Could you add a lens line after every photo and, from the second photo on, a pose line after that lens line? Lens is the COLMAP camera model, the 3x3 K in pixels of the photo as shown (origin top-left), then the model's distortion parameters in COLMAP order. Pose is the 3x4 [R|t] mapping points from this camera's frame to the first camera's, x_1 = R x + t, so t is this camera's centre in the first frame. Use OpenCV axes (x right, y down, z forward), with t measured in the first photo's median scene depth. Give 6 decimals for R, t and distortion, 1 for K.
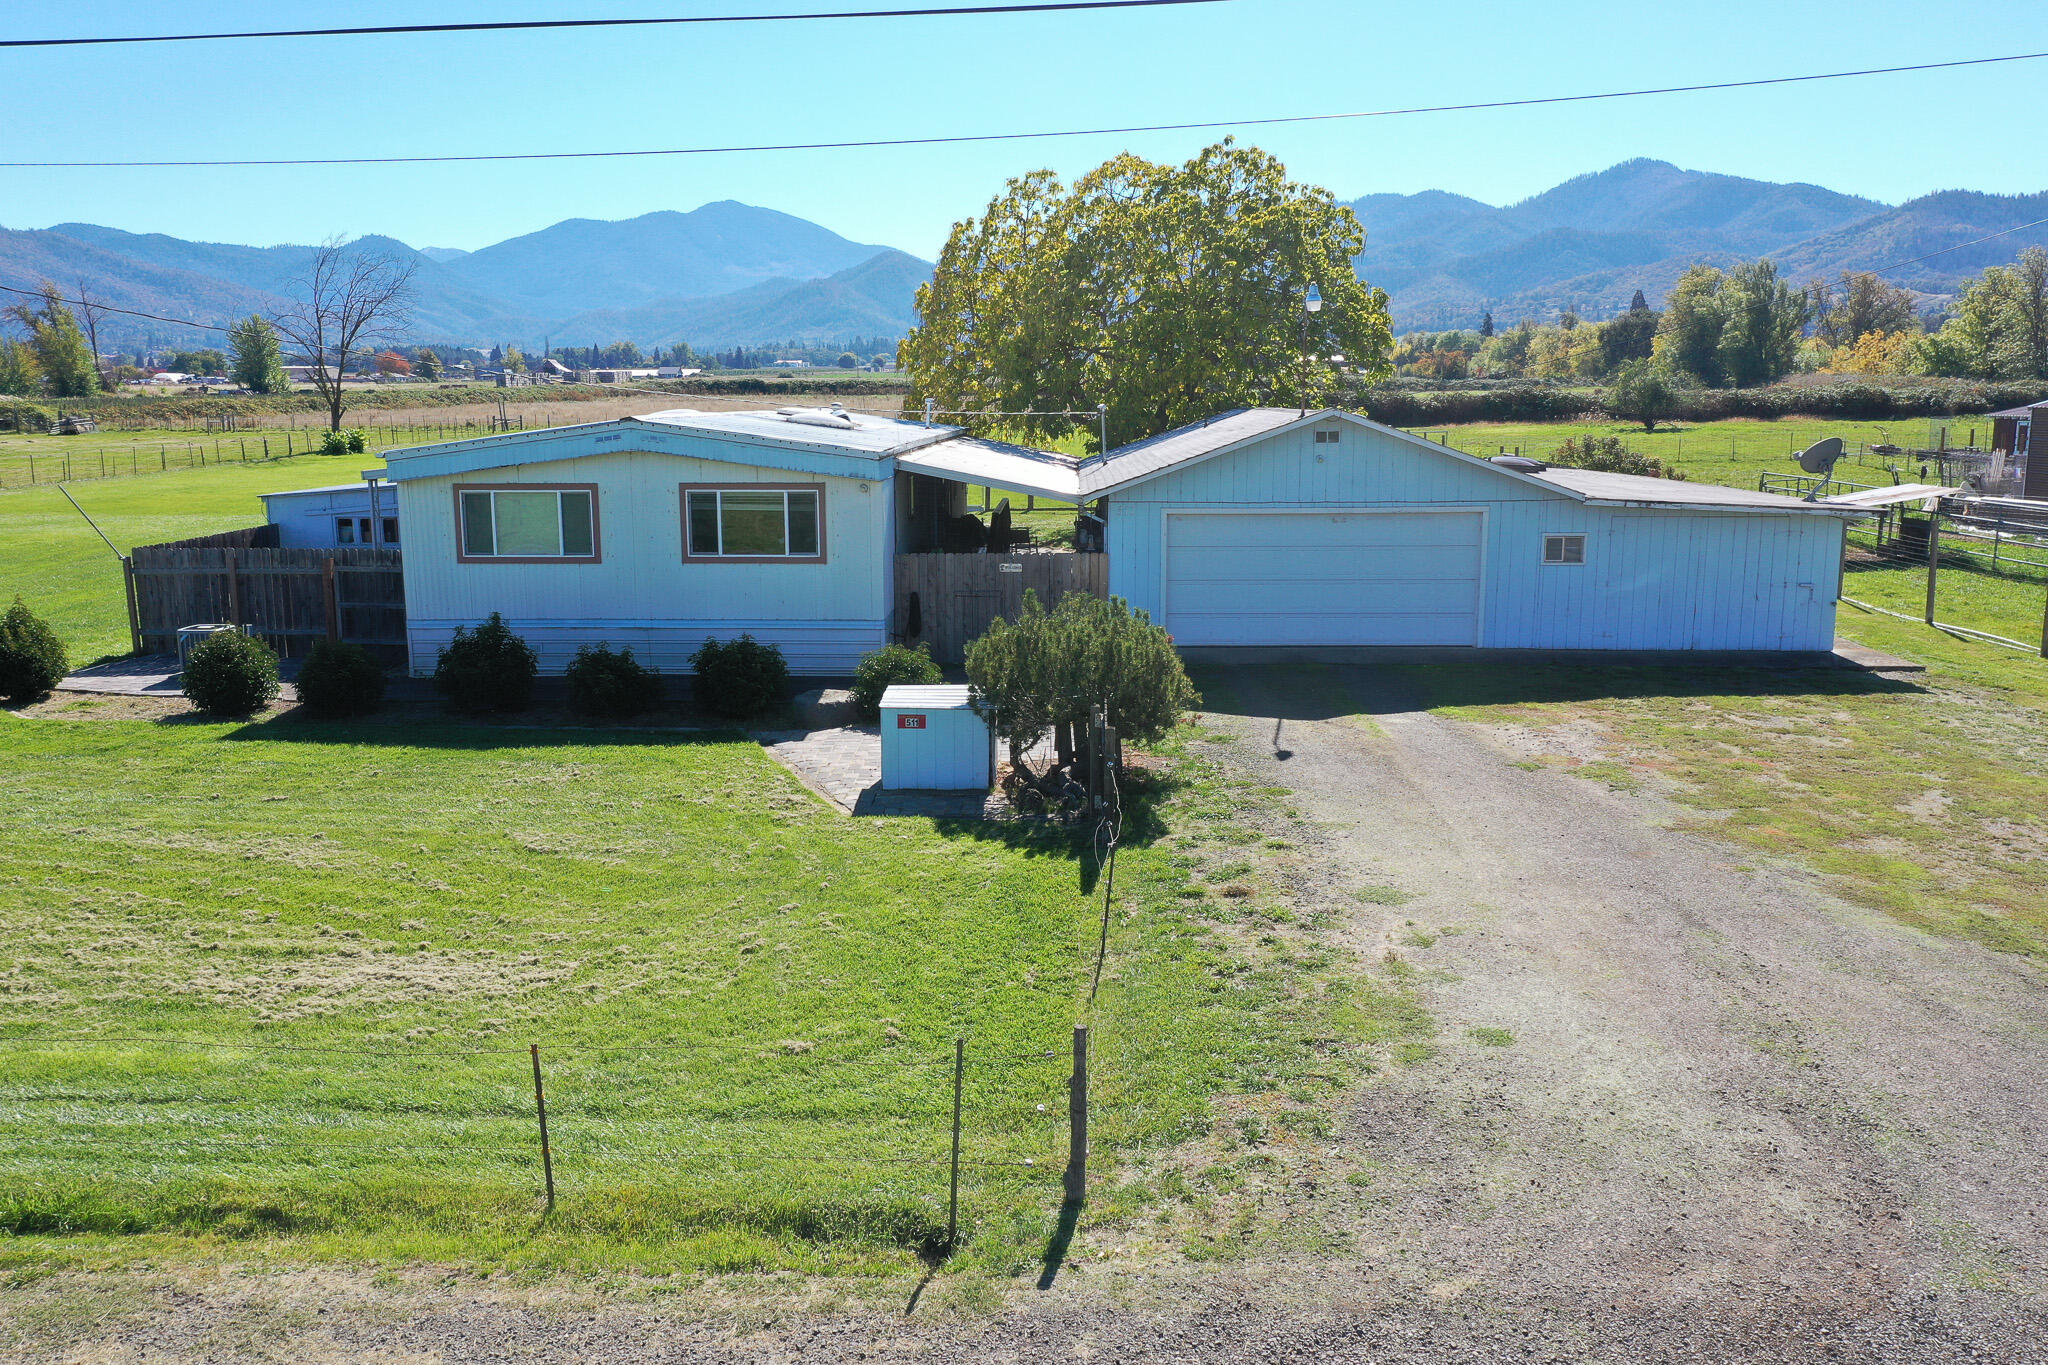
lens RADIAL K [[1601.6, 0, 1024.0], [0, 1601.6, 682.5], [0, 0, 1]] dist [0.010719, 0.002119]
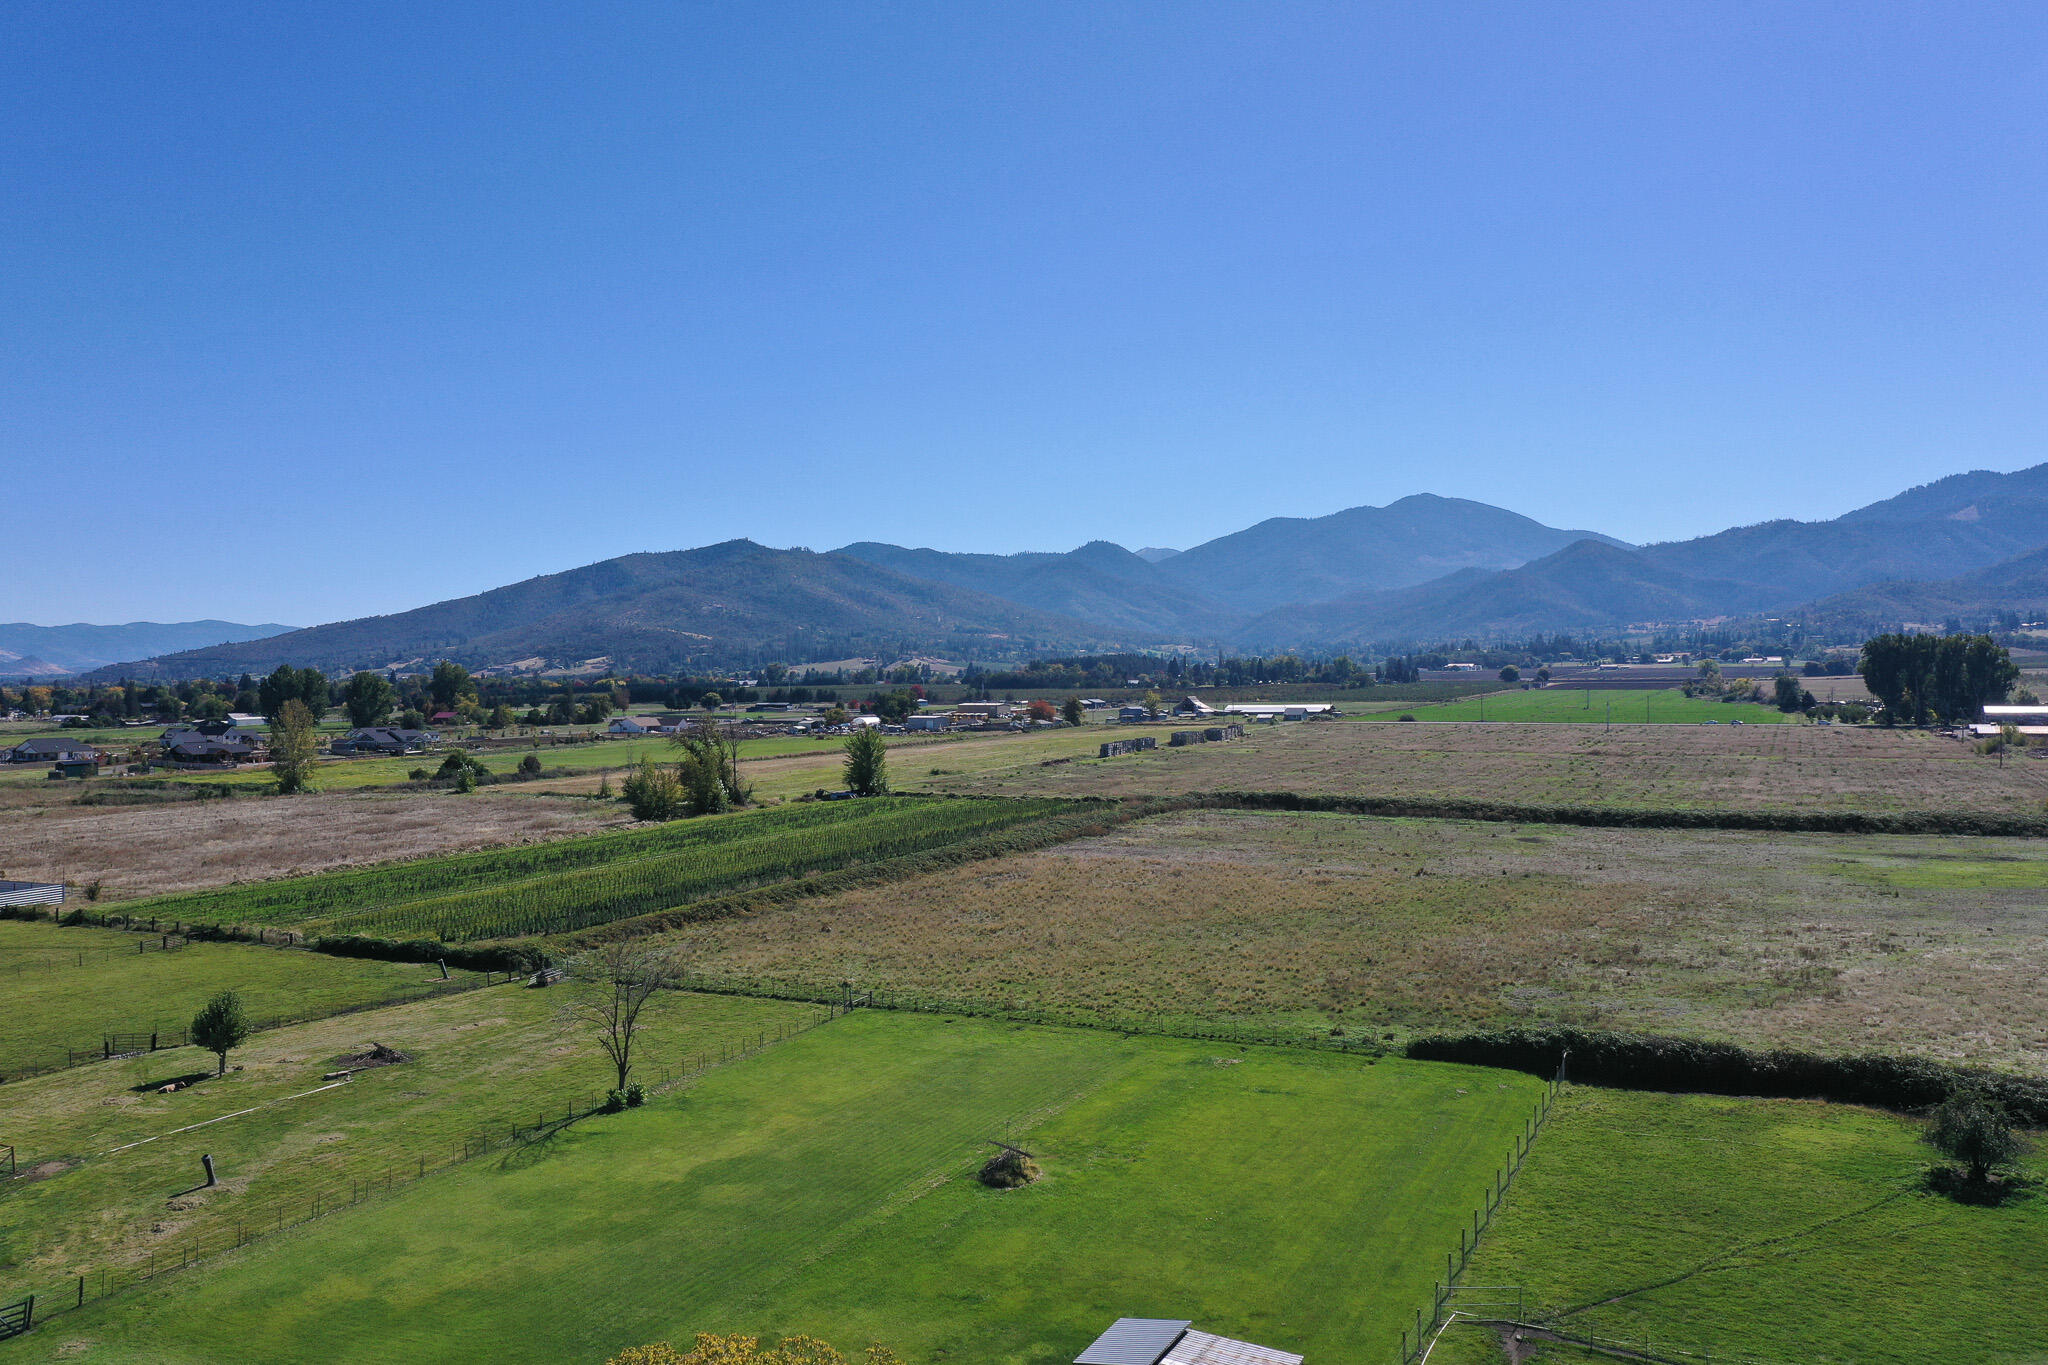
lens RADIAL K [[1611.1, 0, 1024.0], [0, 1611.1, 682.5], [0, 0, 1]] dist [0.003406, 0.006331]
pose [[0.911230, -0.001620, -0.411894, 1.260766], [-0.069185, 0.985183, -0.156934, -1.085060], [0.406045, 0.171500, 0.897616, 0.021799]]
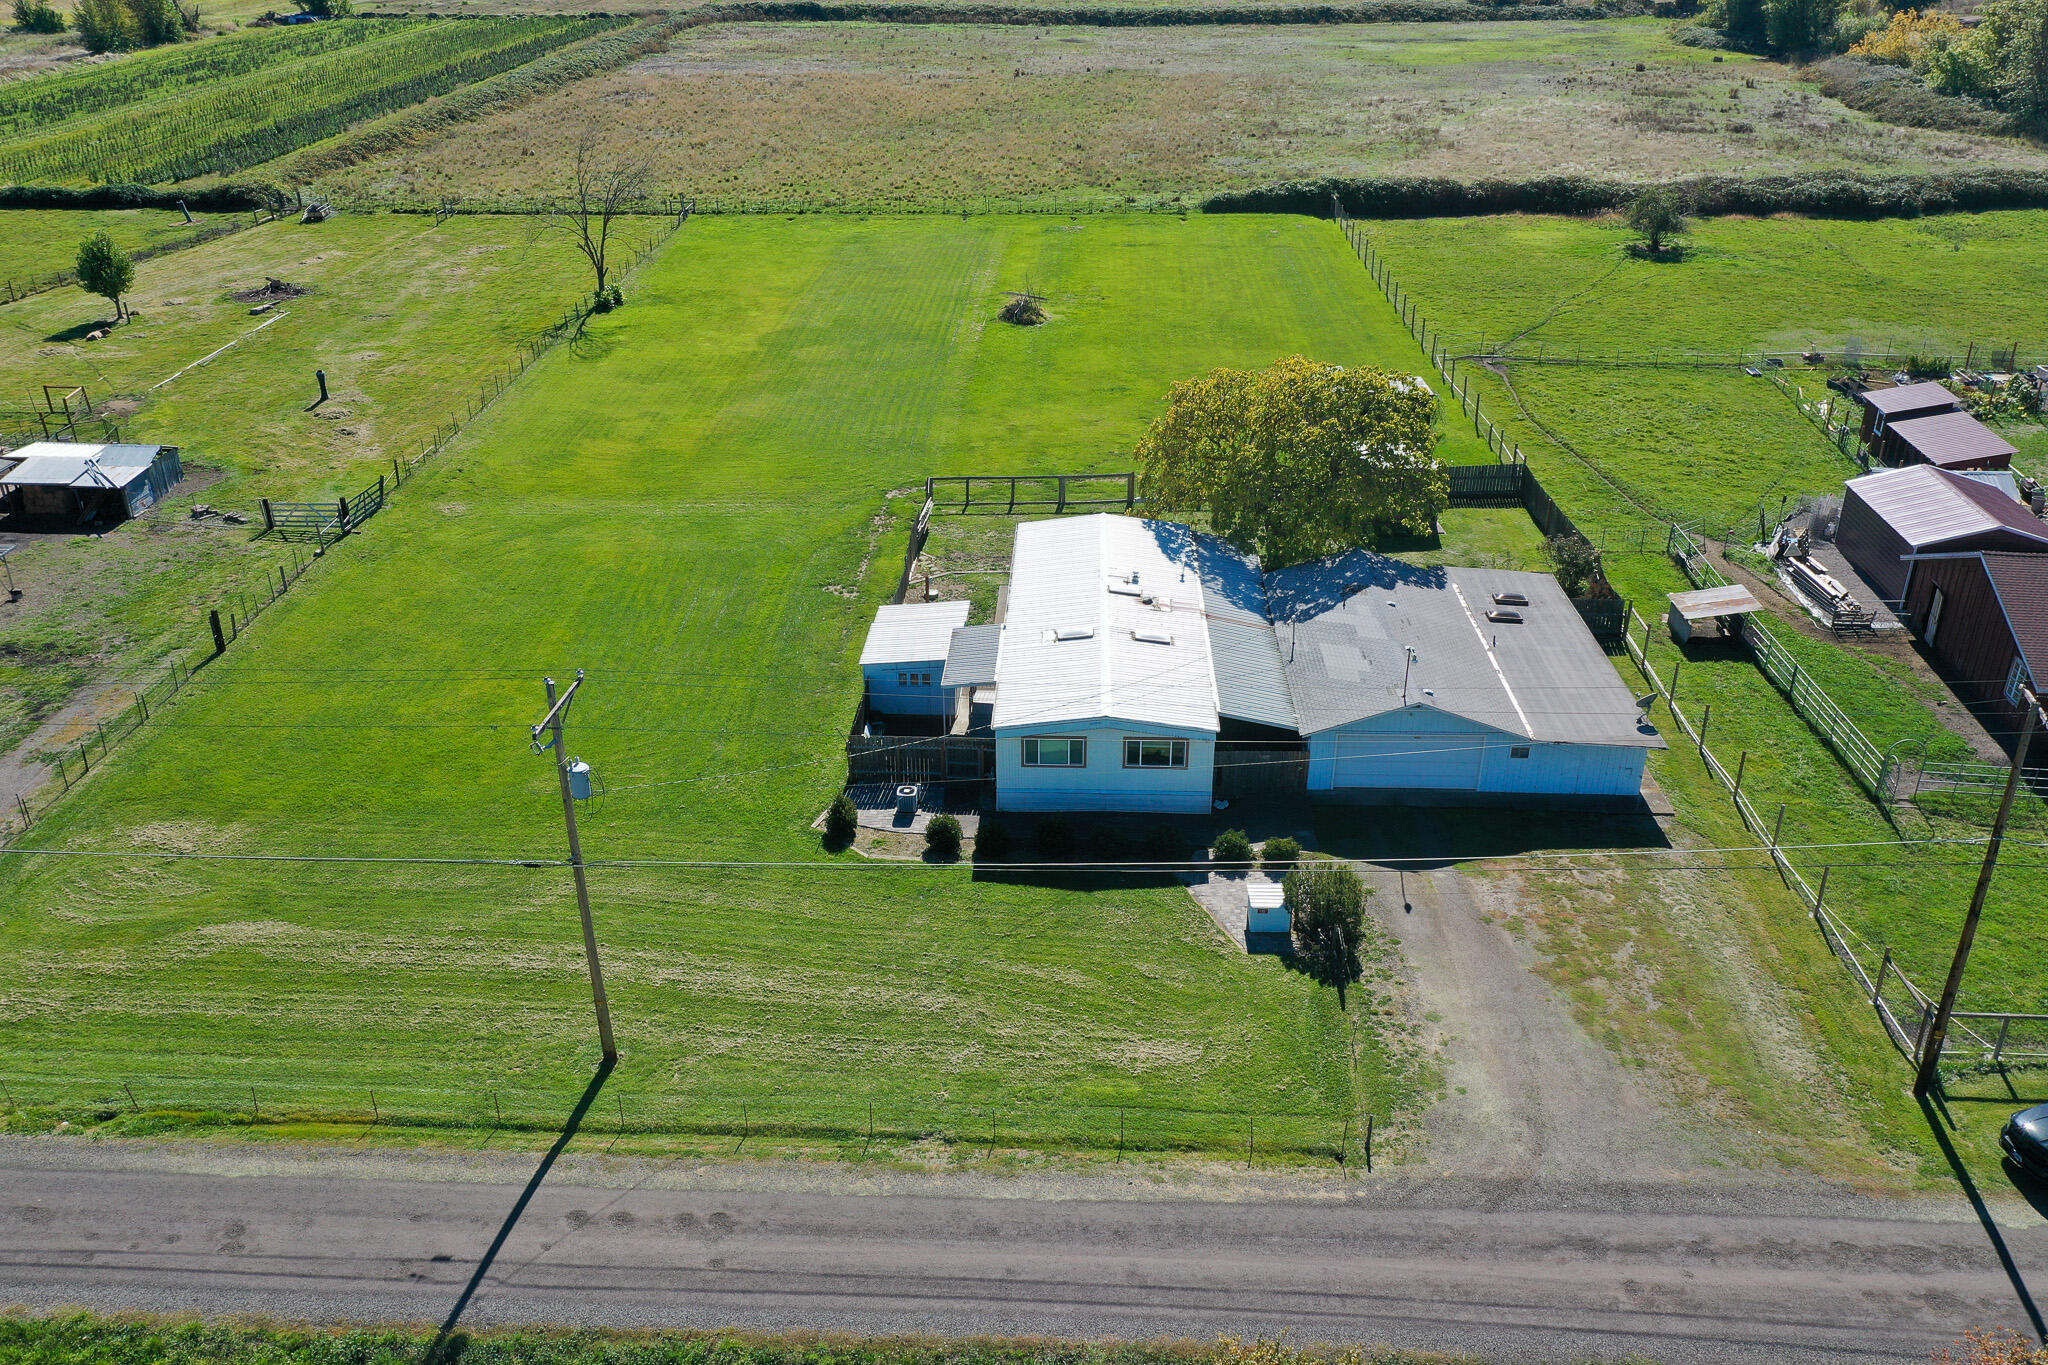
lens RADIAL K [[1601.6, 0, 1024.0], [0, 1601.6, 682.5], [0, 0, 1]] dist [0.010719, 0.002119]
pose [[0.999981, 0.001809, -0.005926, -0.341216], [-0.000048, 0.958668, 0.284526, -0.832958], [0.006196, -0.284520, 0.958650, -1.120125]]
